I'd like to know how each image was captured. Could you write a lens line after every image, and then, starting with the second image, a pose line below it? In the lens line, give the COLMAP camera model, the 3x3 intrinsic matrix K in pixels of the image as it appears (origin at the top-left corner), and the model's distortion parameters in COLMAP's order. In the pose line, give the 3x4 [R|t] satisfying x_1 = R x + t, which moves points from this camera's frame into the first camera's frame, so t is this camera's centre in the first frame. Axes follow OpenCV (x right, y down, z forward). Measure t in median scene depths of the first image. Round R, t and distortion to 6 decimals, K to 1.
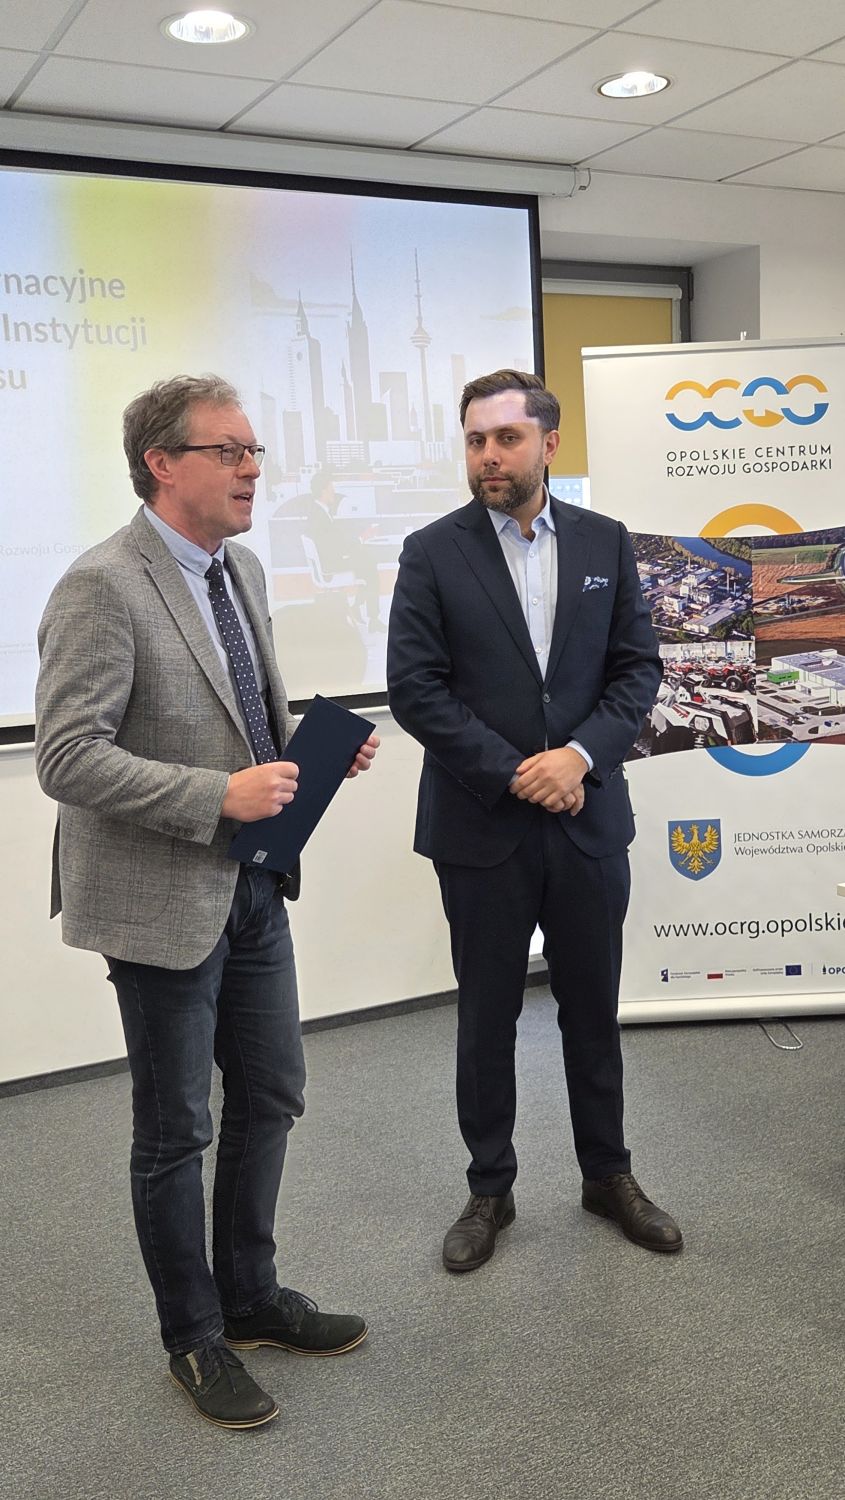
lens RADIAL K [[1426.3, 0, 429.4], [0, 1426.3, 766.5], [0, 0, 1]] dist [0.078163, -0.059788]
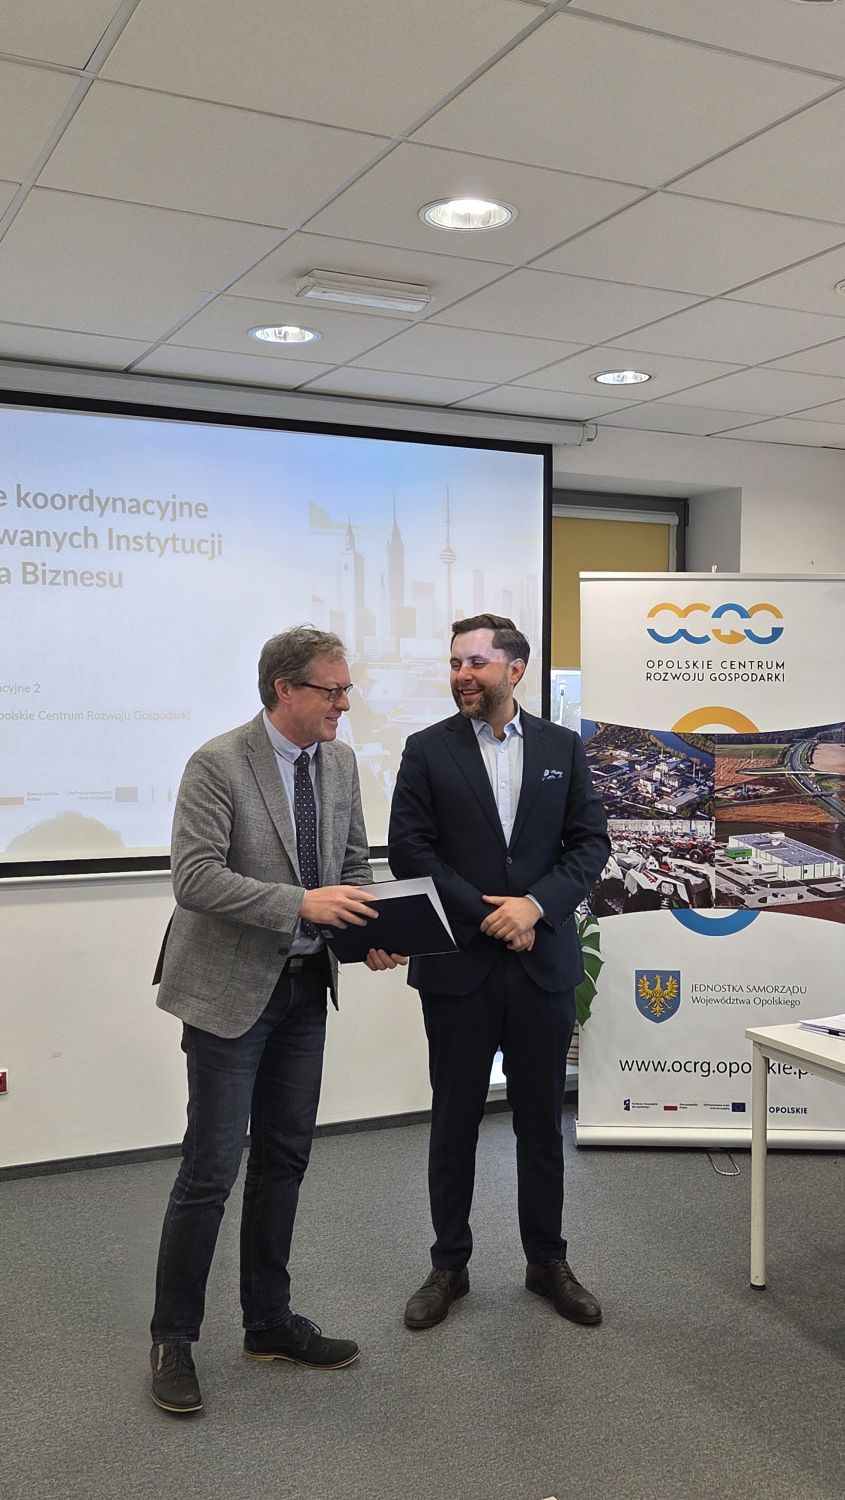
lens RADIAL K [[1402.2, 0, 445.0], [0, 1402.2, 780.2], [0, 0, 1]] dist [0.085333, -0.088860]
pose [[0.998046, 0.055260, -0.029169, 0.036727], [-0.057660, 0.994349, -0.089134, -0.004887], [0.024079, 0.090642, 0.995592, -0.164109]]
